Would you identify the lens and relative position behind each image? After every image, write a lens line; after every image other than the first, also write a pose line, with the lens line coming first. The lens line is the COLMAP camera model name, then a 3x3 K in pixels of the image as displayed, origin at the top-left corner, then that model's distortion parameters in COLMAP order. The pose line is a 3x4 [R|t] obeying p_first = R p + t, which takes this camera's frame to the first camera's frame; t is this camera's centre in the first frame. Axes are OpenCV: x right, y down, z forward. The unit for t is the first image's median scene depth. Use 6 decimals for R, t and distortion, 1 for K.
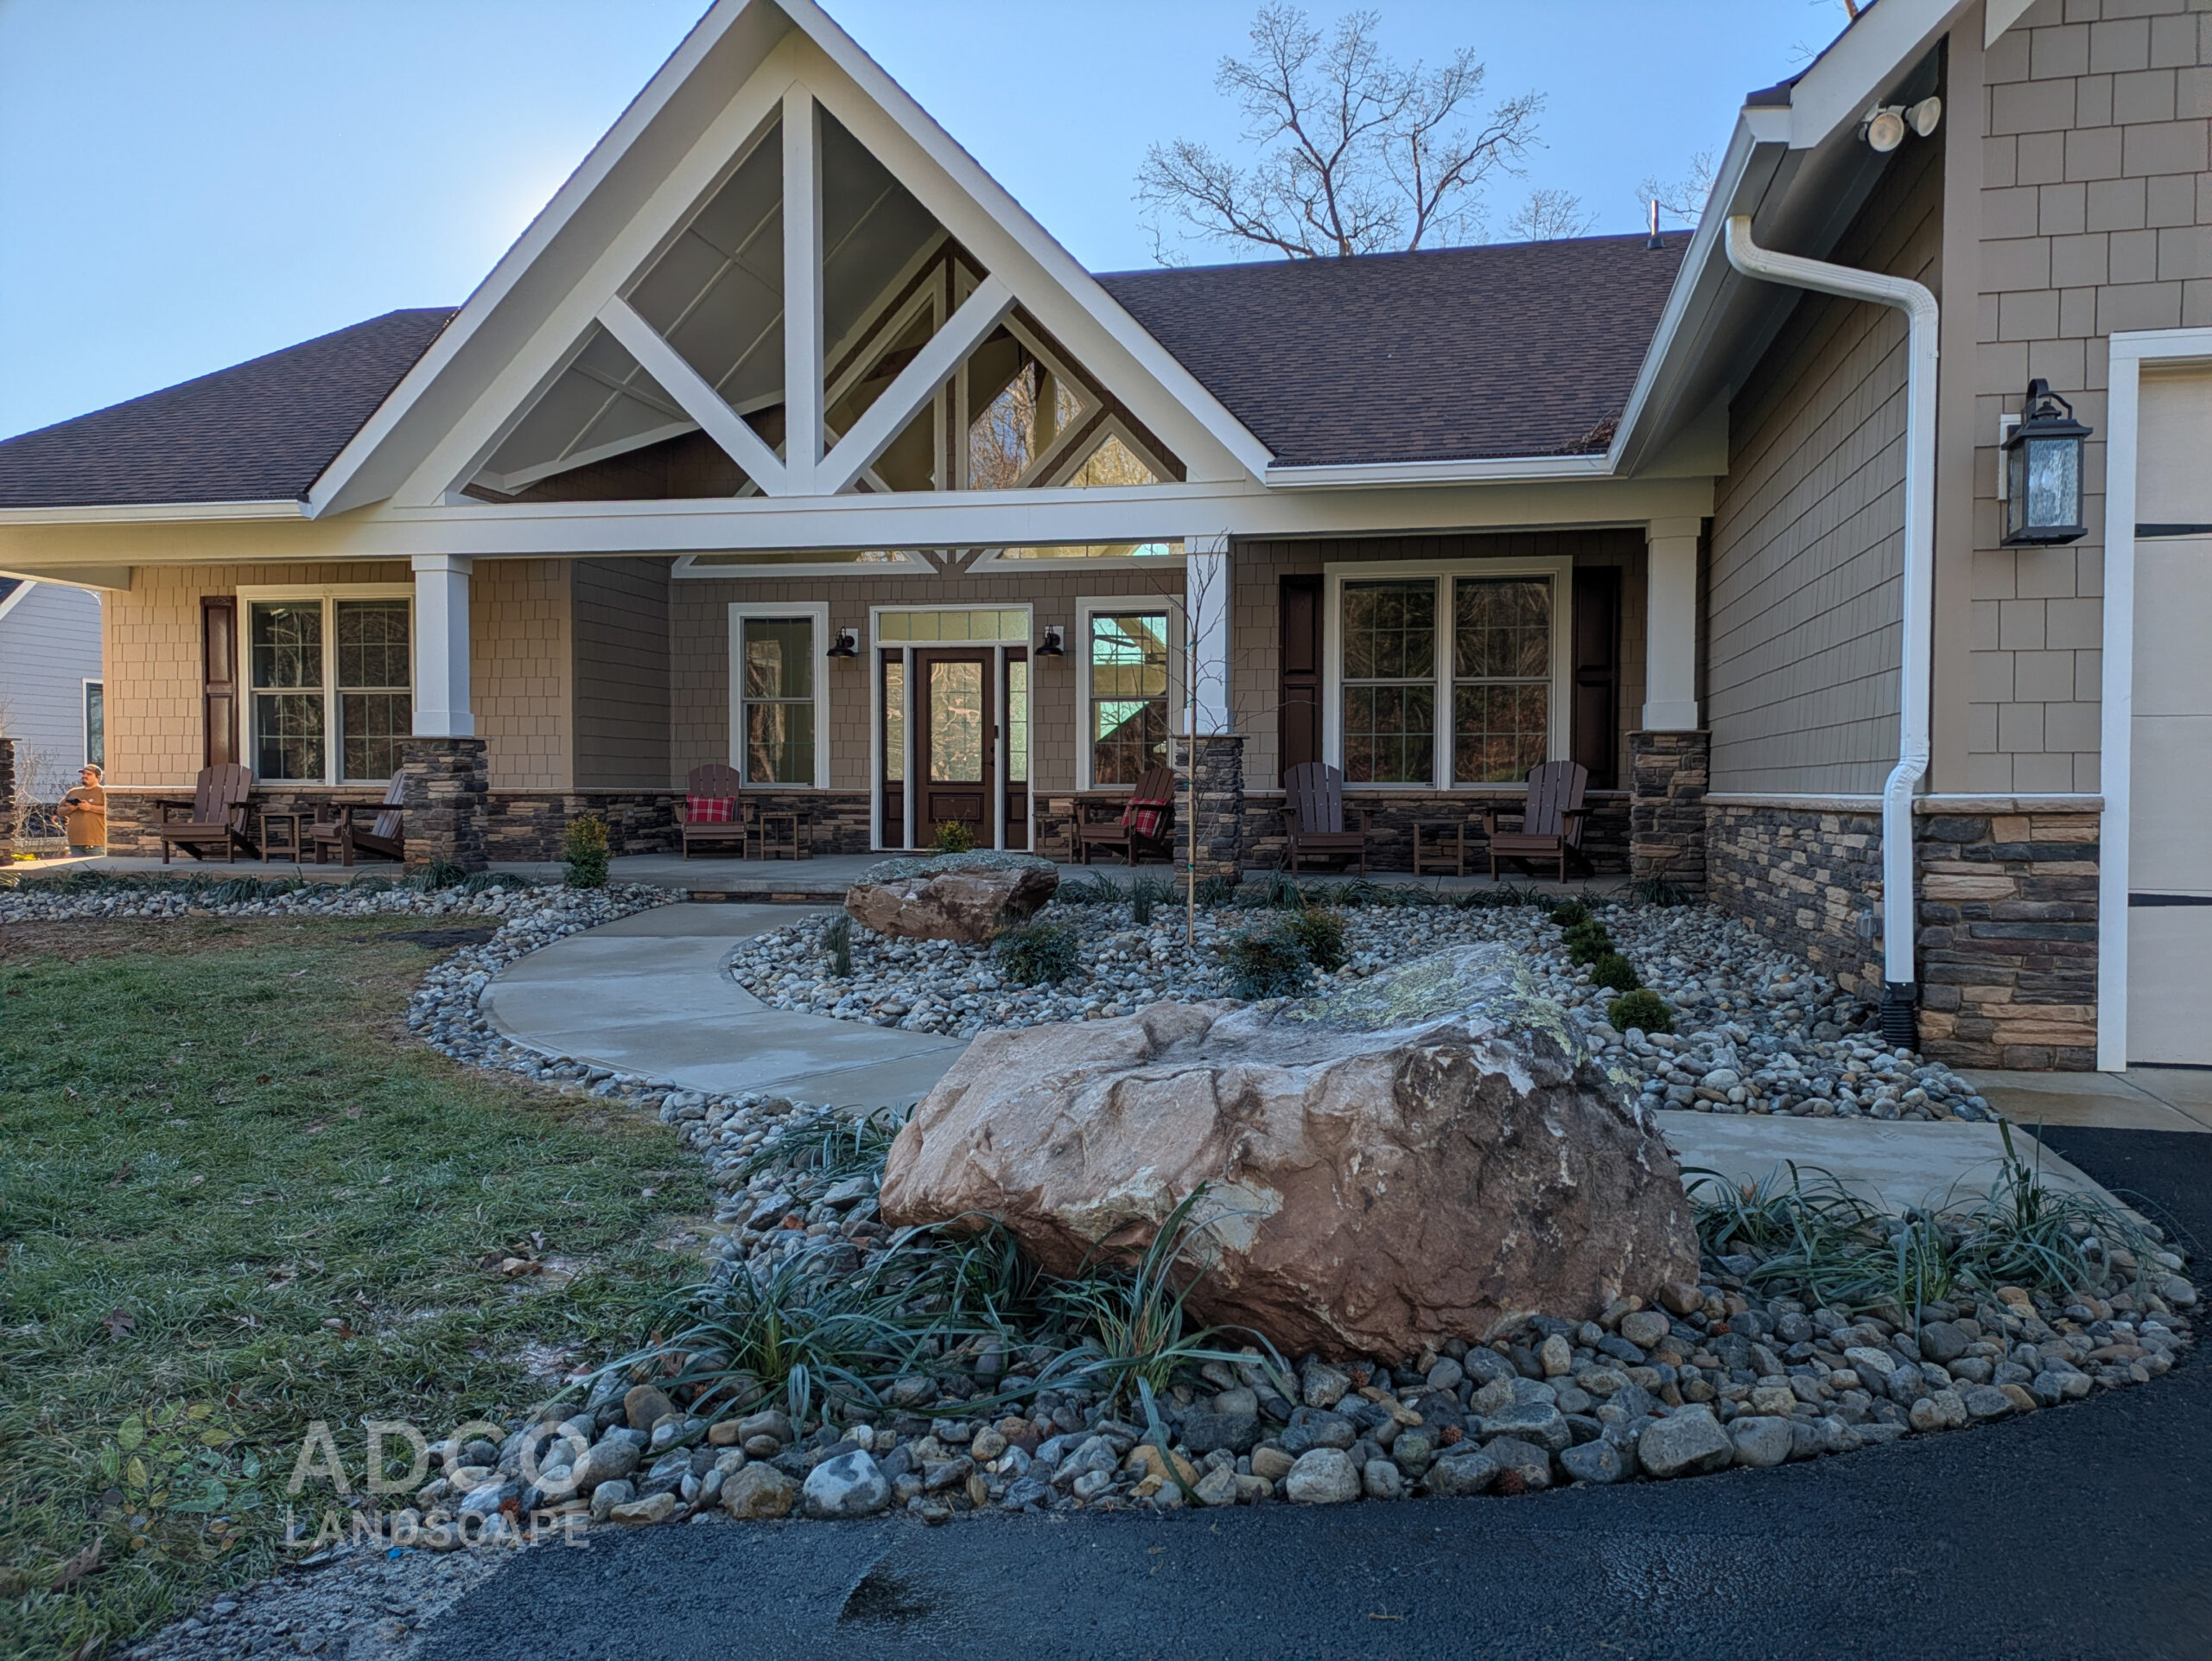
lens RADIAL K [[1613.1, 0, 1145.7], [0, 1613.1, 838.0], [0, 0, 1]] dist [0.076377, -0.073815]
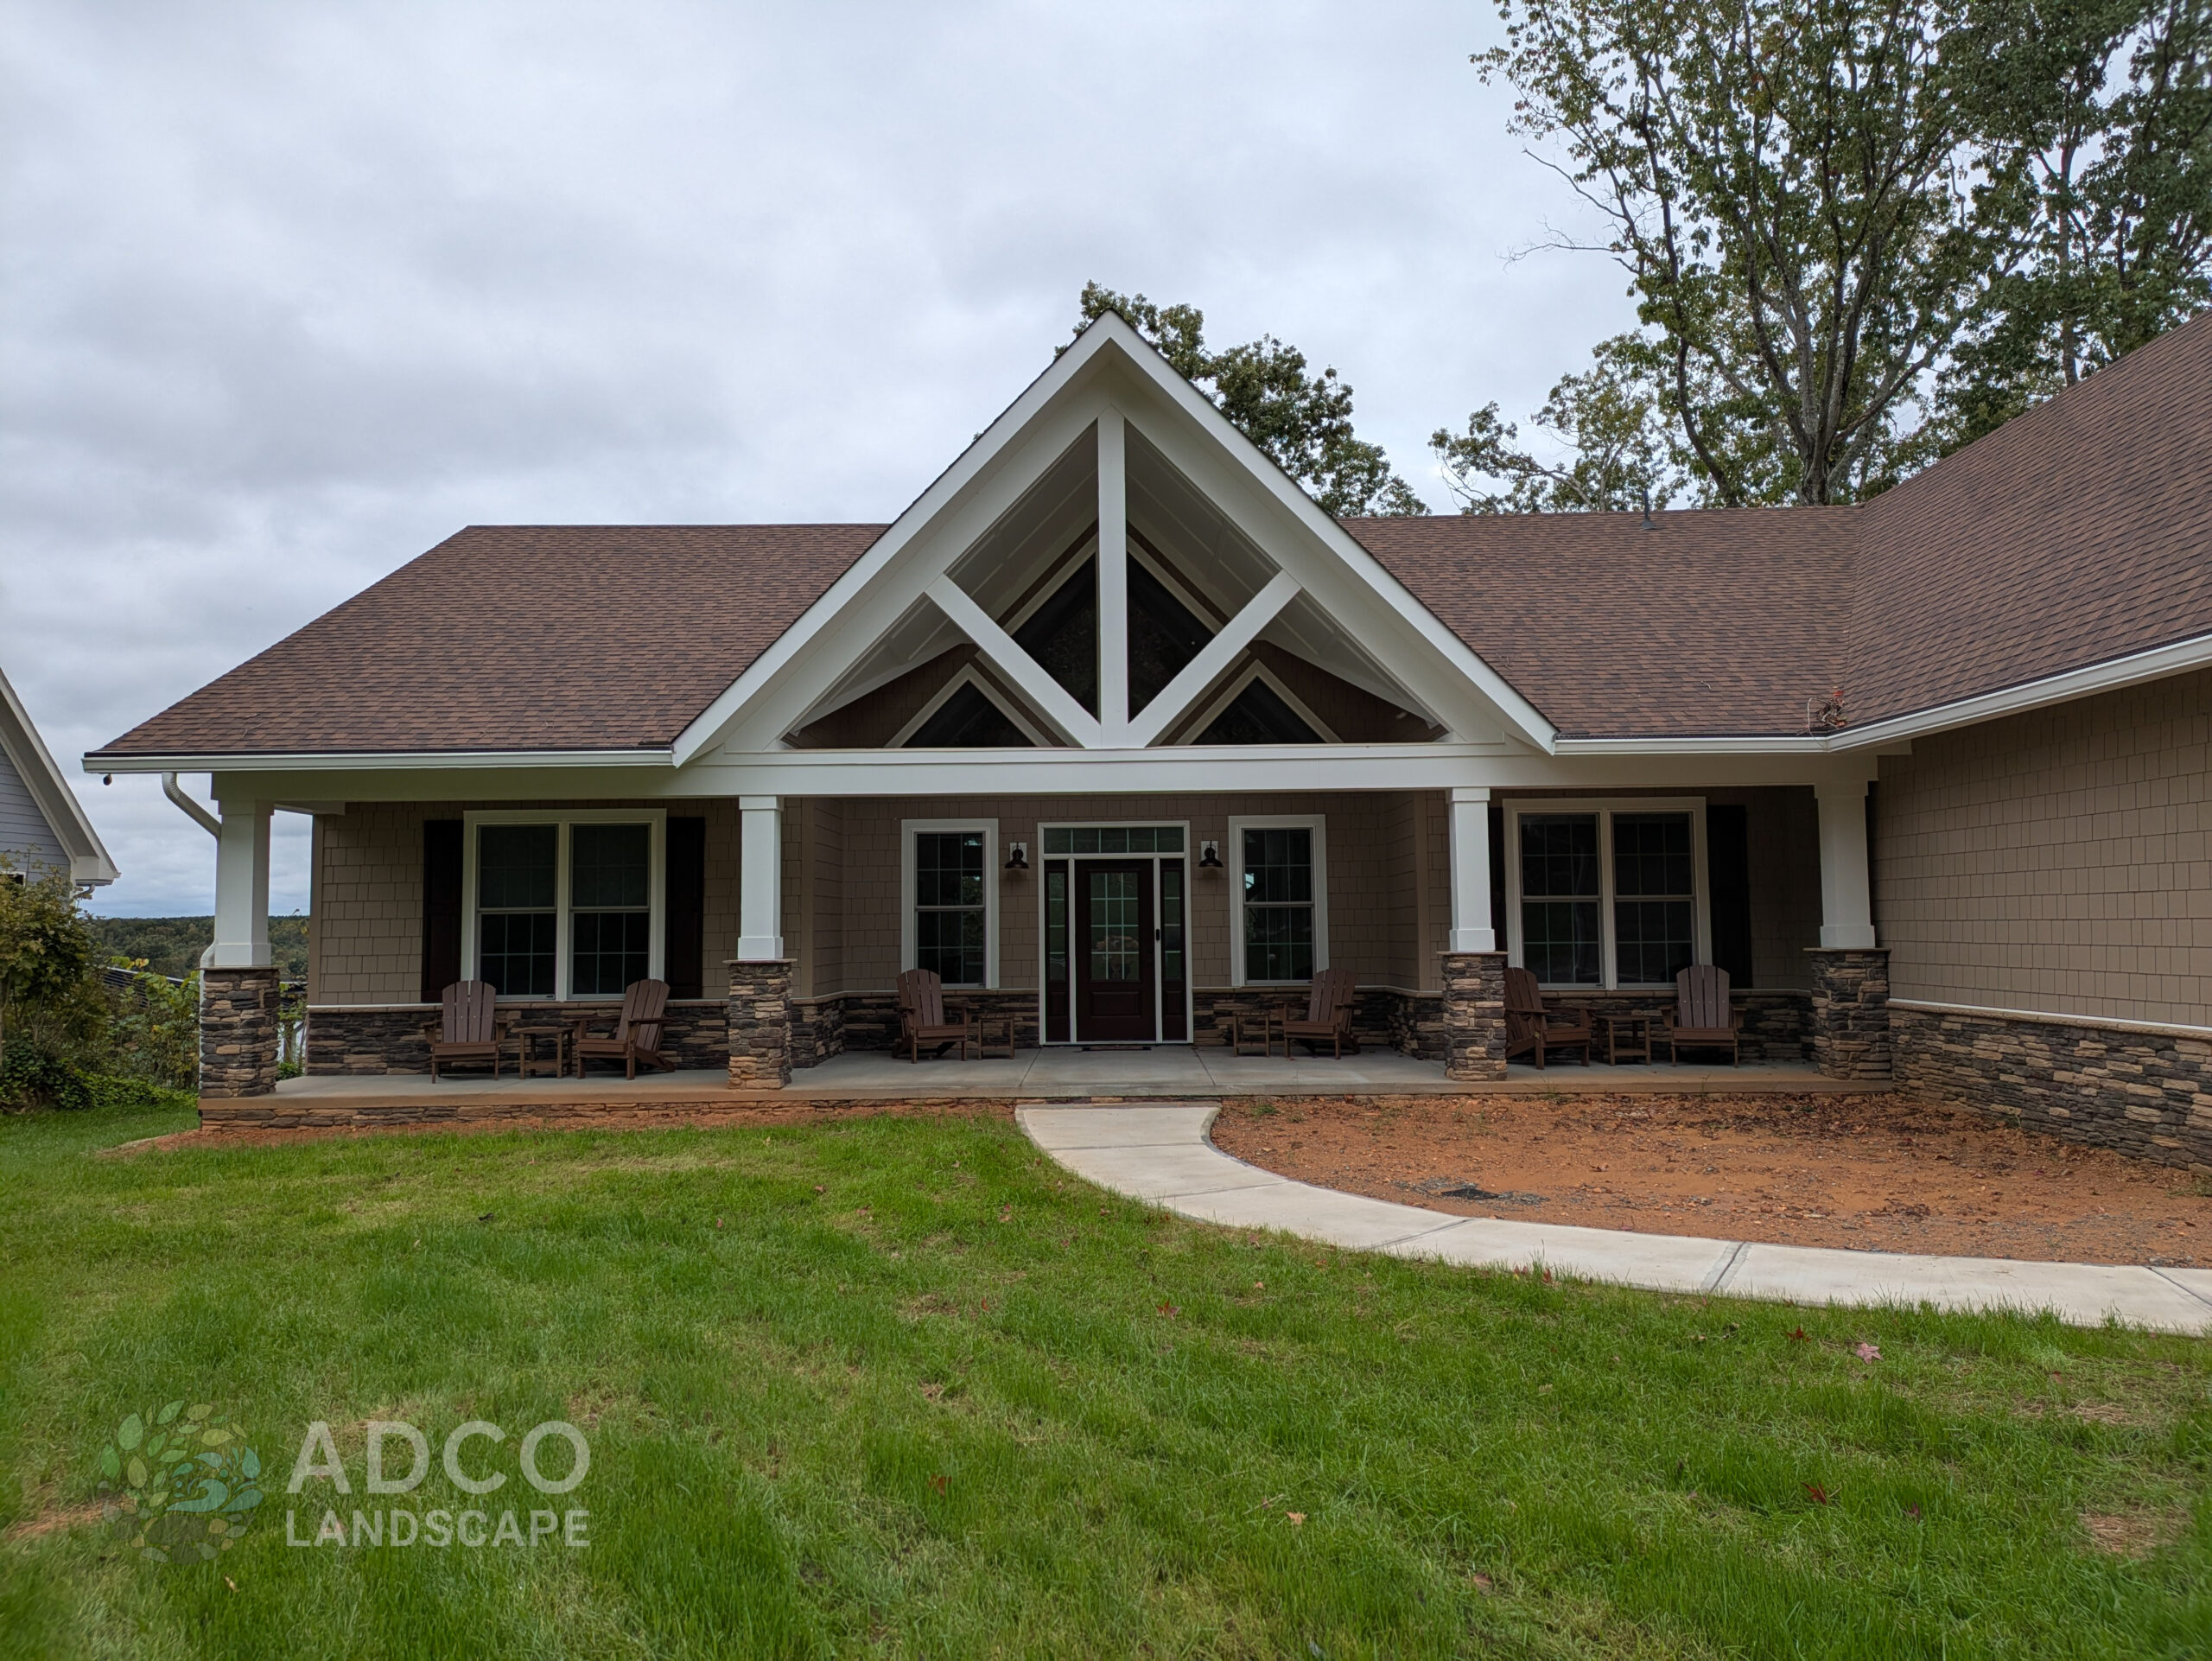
lens RADIAL K [[1613.1, 0, 1104.1], [0, 1613.1, 813.8], [0, 0, 1]] dist [0.076377, -0.073815]
pose [[0.980798, 0.000083, 0.195028, -0.423267], [0.019627, 0.994881, -0.099125, -0.048015], [-0.194038, 0.101049, 0.975776, -0.111571]]
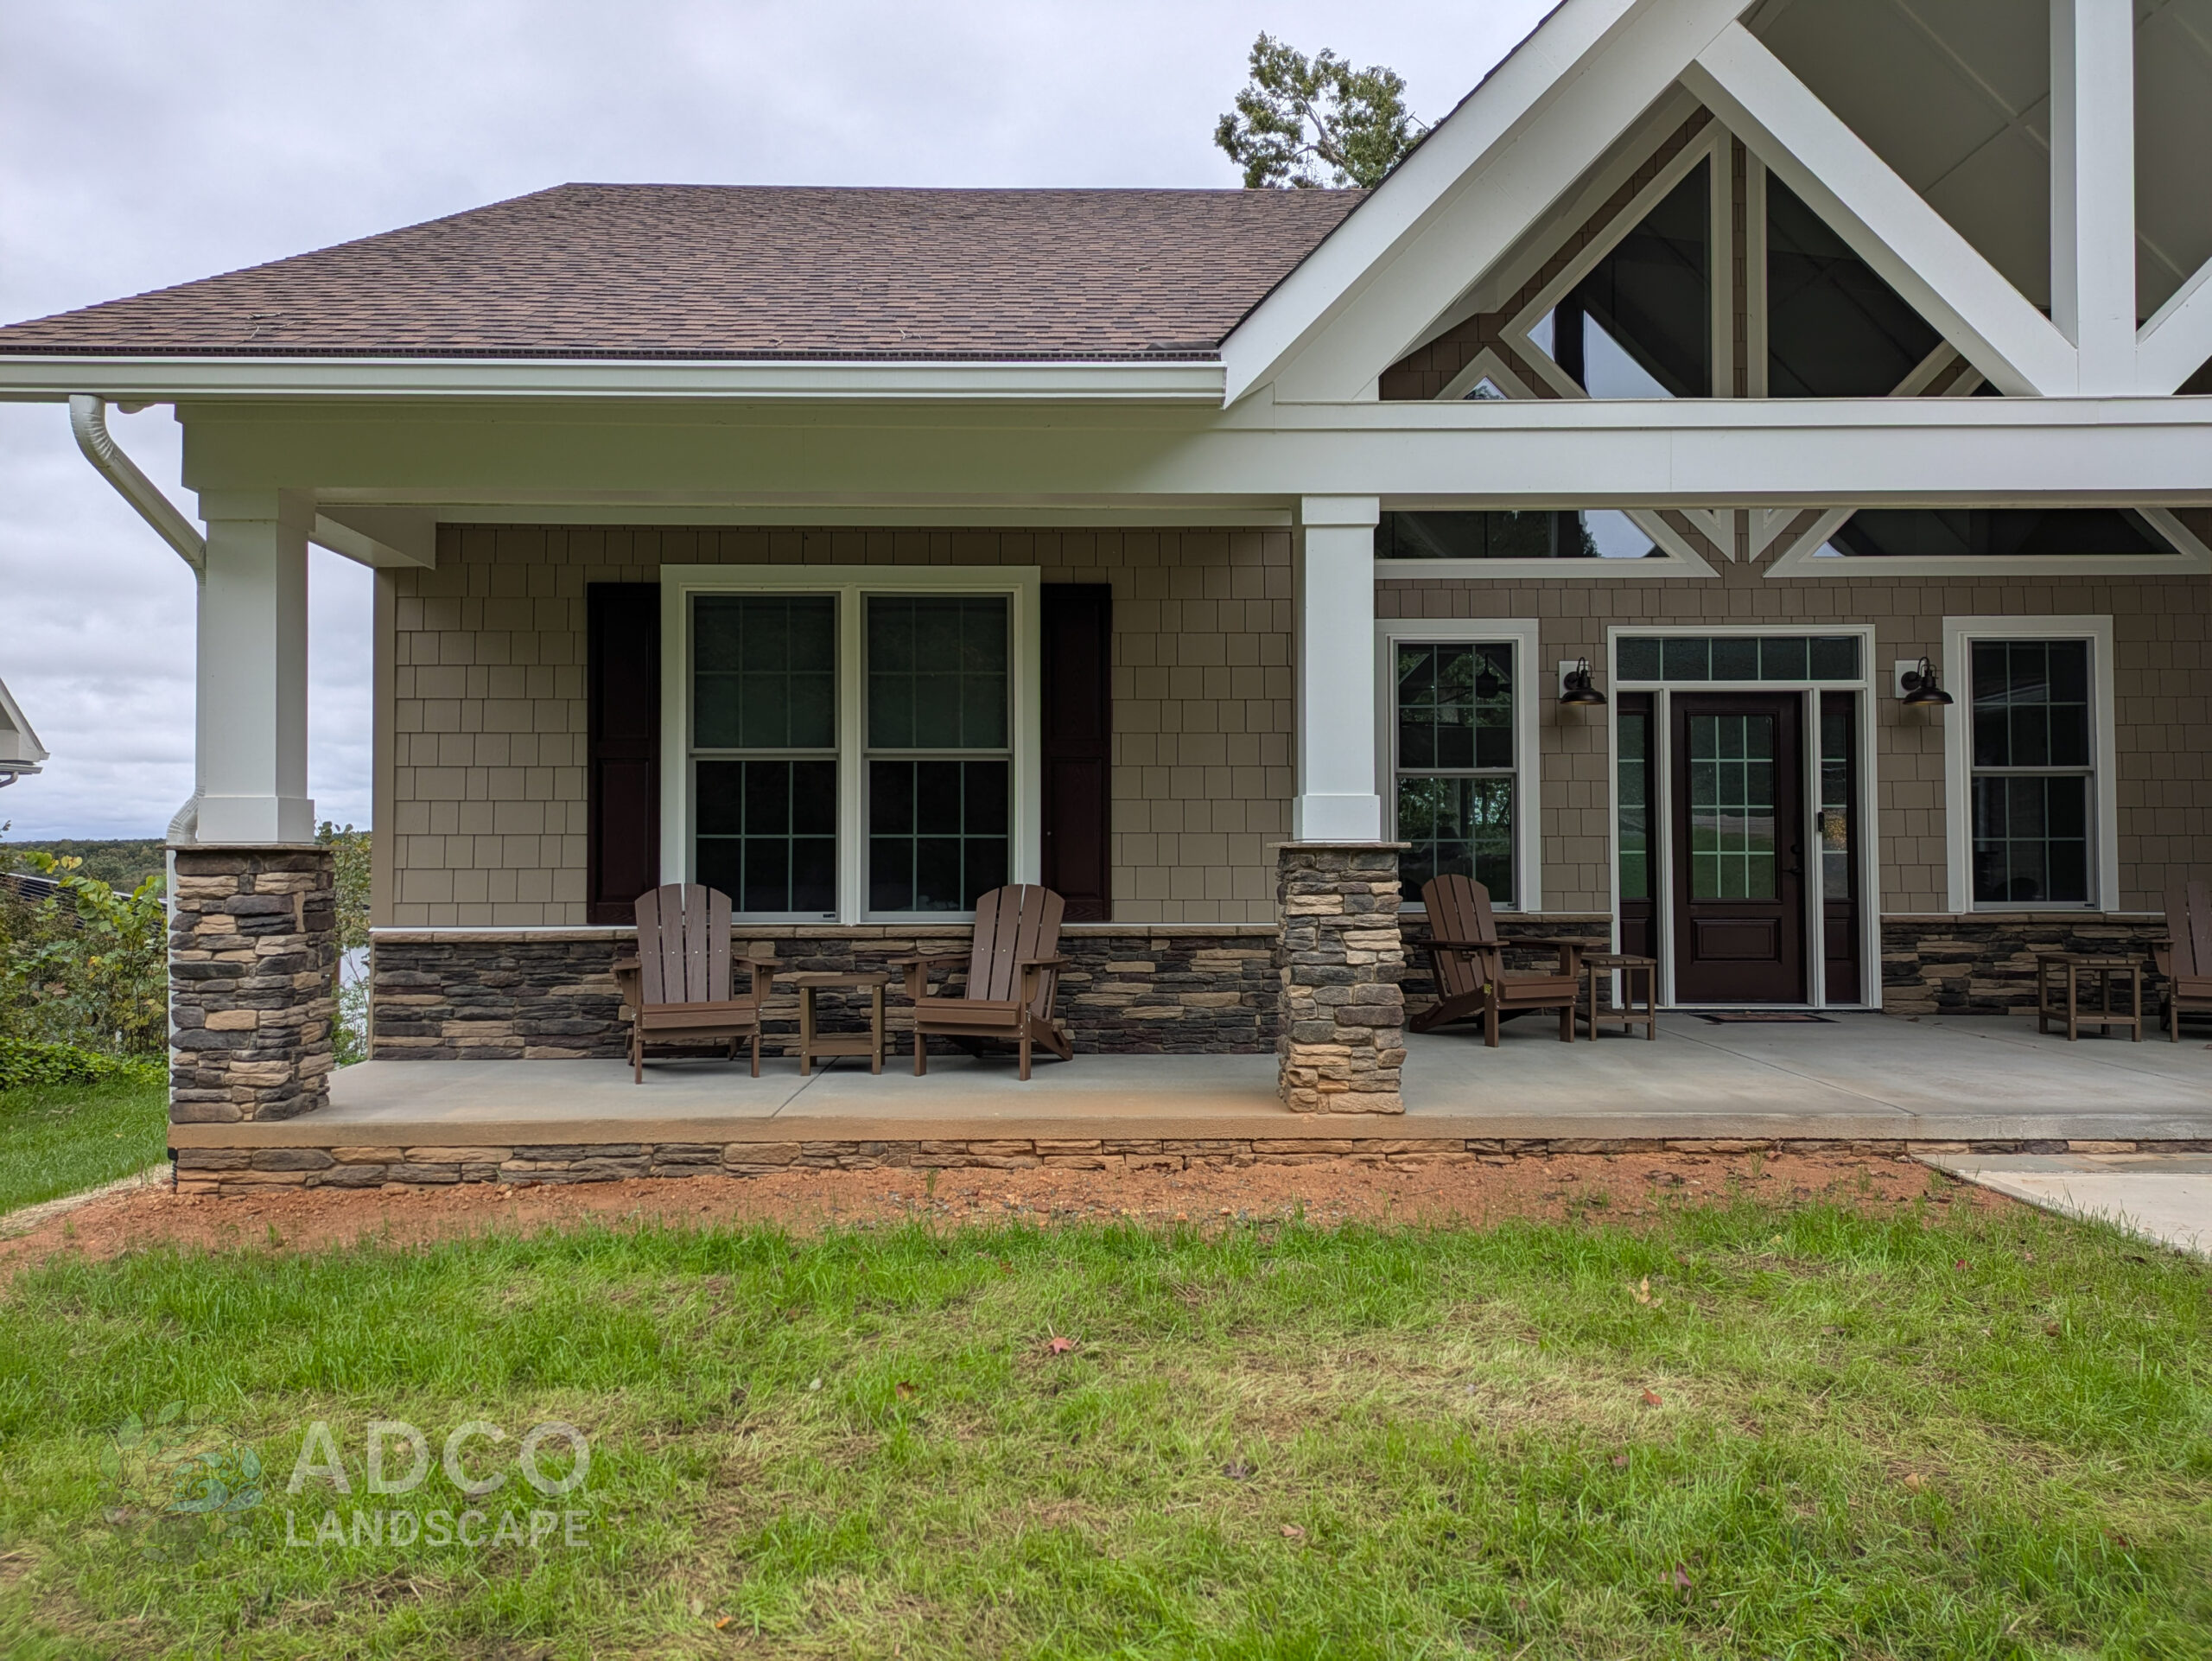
lens RADIAL K [[1613.1, 0, 1095.9], [0, 1613.1, 820.3], [0, 0, 1]] dist [0.076377, -0.073815]
pose [[0.977019, -0.000588, 0.213152, -0.626549], [0.012141, 0.998526, -0.052895, -0.043379], [-0.212807, 0.054268, 0.975586, 0.519710]]
